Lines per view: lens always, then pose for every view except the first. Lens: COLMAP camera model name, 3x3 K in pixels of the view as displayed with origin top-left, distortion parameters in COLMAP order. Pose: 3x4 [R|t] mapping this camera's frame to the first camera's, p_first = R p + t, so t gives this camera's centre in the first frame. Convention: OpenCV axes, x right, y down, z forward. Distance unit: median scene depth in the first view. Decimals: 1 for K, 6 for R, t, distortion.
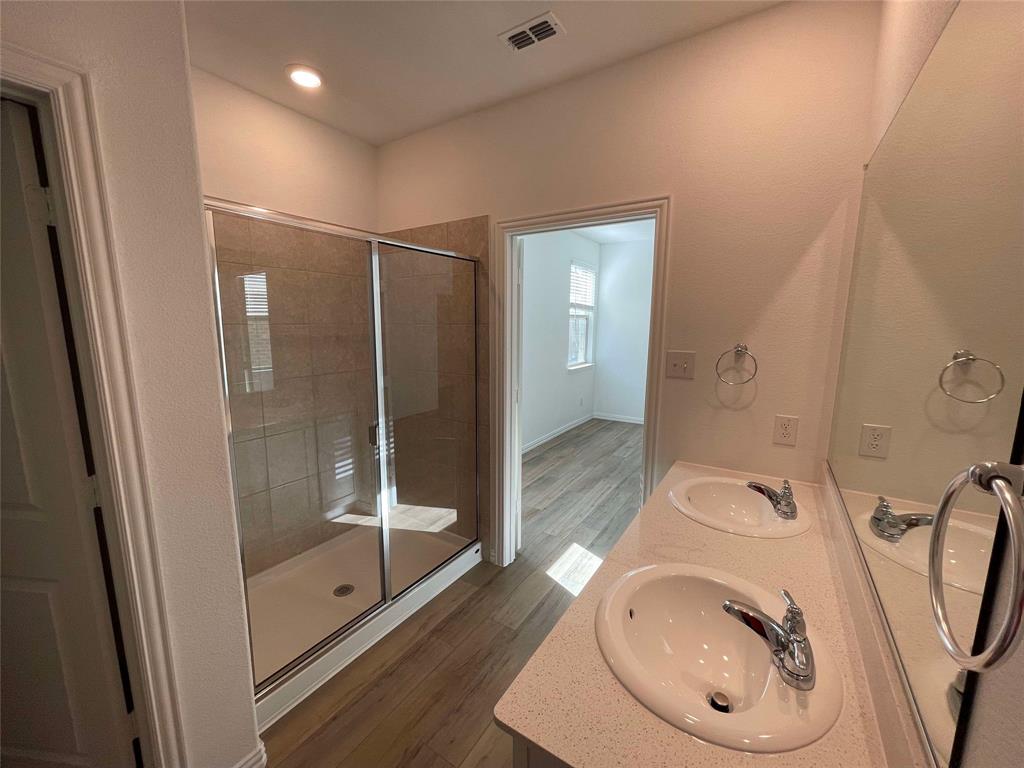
lens RADIAL K [[415.1, 0, 500.9], [0, 415.1, 385.3], [0, 0, 1]] dist [-0.001762, 0.000550]
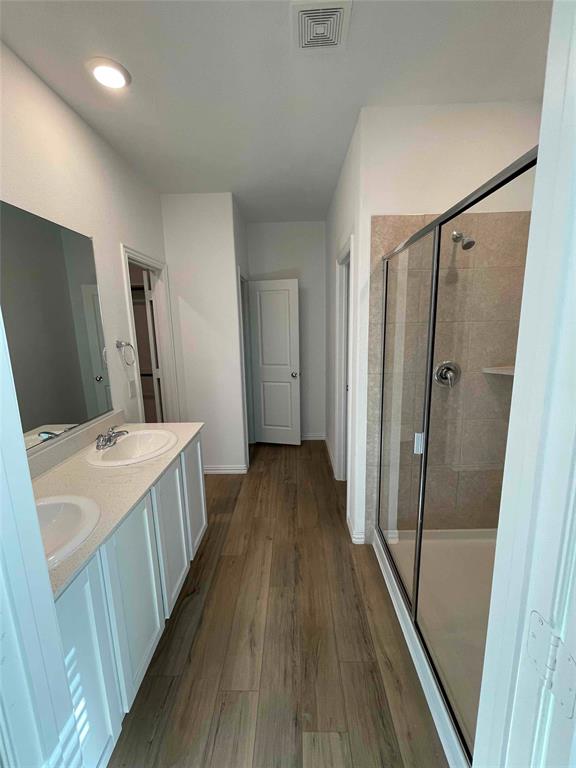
lens RADIAL K [[311.3, 0, 289.9], [0, 311.3, 381.6], [0, 0, 1]] dist [-0.001762, 0.000550]
pose [[-0.839524, 0.114159, -0.531194, 0.278323], [-0.062040, 0.951141, 0.302460, -0.186597], [0.539769, 0.286877, -0.791423, 1.239113]]
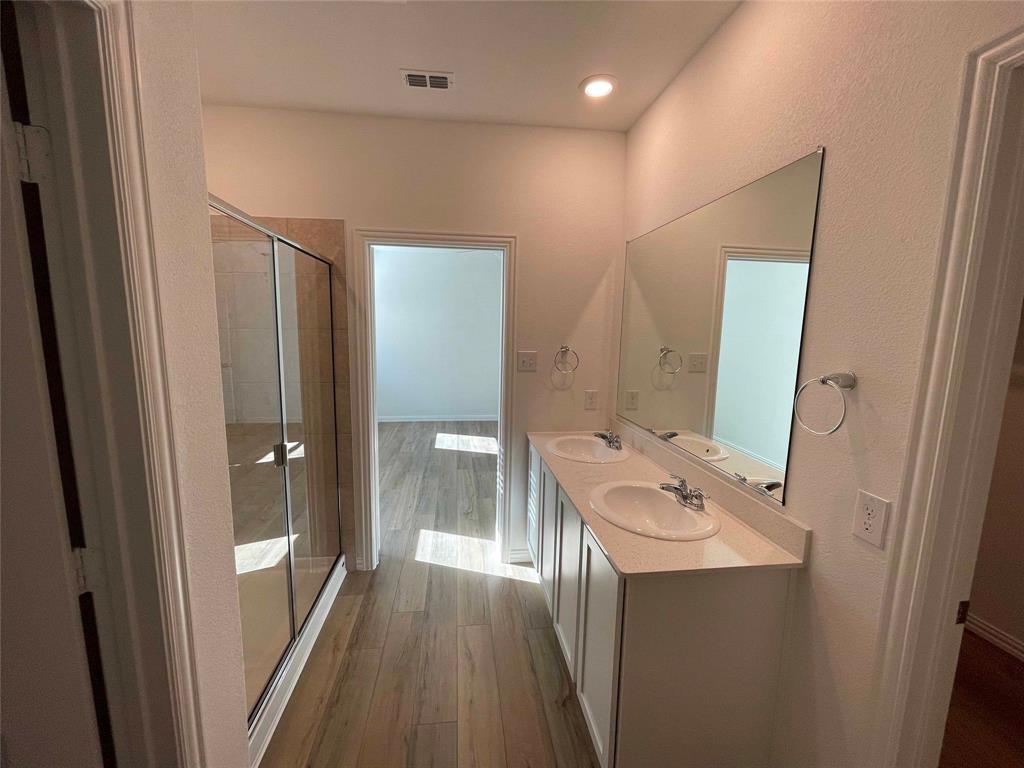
lens RADIAL K [[415.1, 0, 503.9], [0, 415.1, 385.6], [0, 0, 1]] dist [-0.001762, 0.000550]
pose [[0.765014, -0.077001, 0.639394, -0.451791], [0.083024, 0.996334, 0.020651, -0.004041], [-0.638640, 0.037287, 0.768602, 0.006244]]
